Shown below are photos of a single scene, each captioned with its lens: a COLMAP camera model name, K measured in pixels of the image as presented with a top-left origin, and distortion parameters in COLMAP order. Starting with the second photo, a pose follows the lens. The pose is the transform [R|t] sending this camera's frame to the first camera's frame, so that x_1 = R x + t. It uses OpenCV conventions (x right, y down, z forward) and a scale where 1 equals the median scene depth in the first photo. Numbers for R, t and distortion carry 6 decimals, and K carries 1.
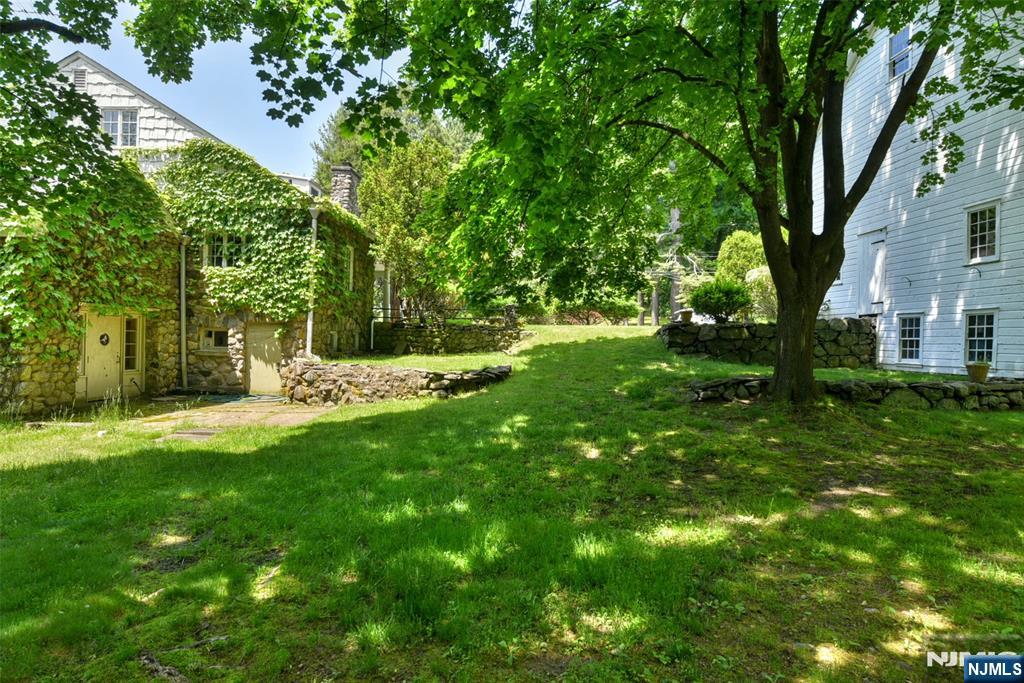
lens RADIAL K [[569.5, 0, 511.4], [0, 569.5, 343.7], [0, 0, 1]] dist [-0.004052, -0.001609]
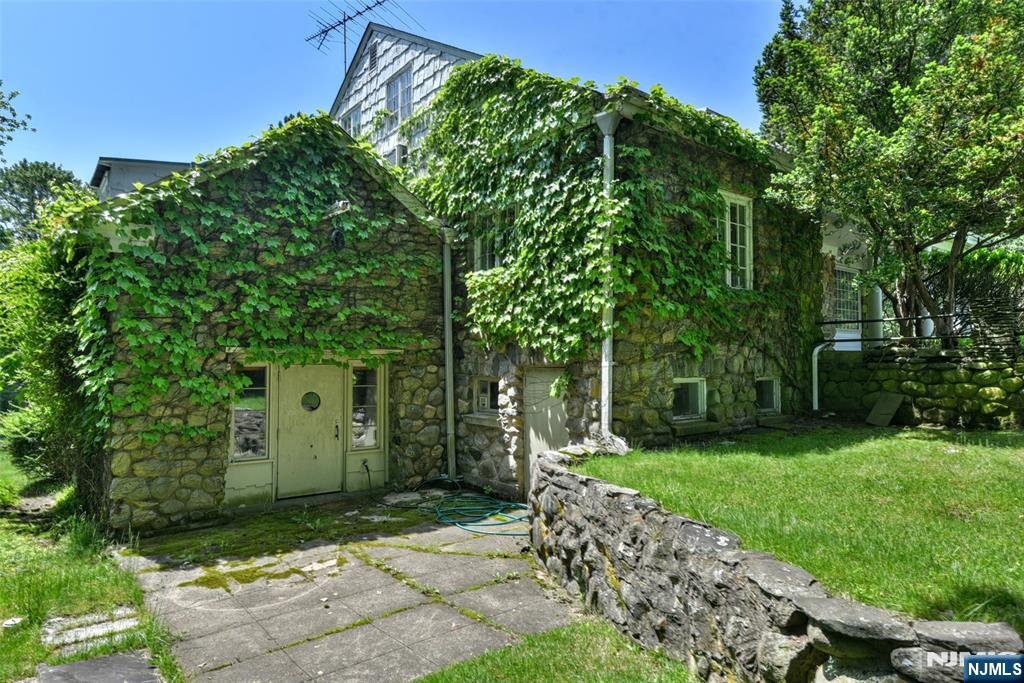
lens RADIAL K [[600.4, 0, 510.6], [0, 600.4, 343.2], [0, 0, 1]] dist [-0.007054, 0.000744]
pose [[0.641748, -0.054506, -0.764976, -0.036963], [0.015560, 0.998191, -0.058070, -0.026723], [0.766757, 0.025364, 0.641436, 0.639991]]
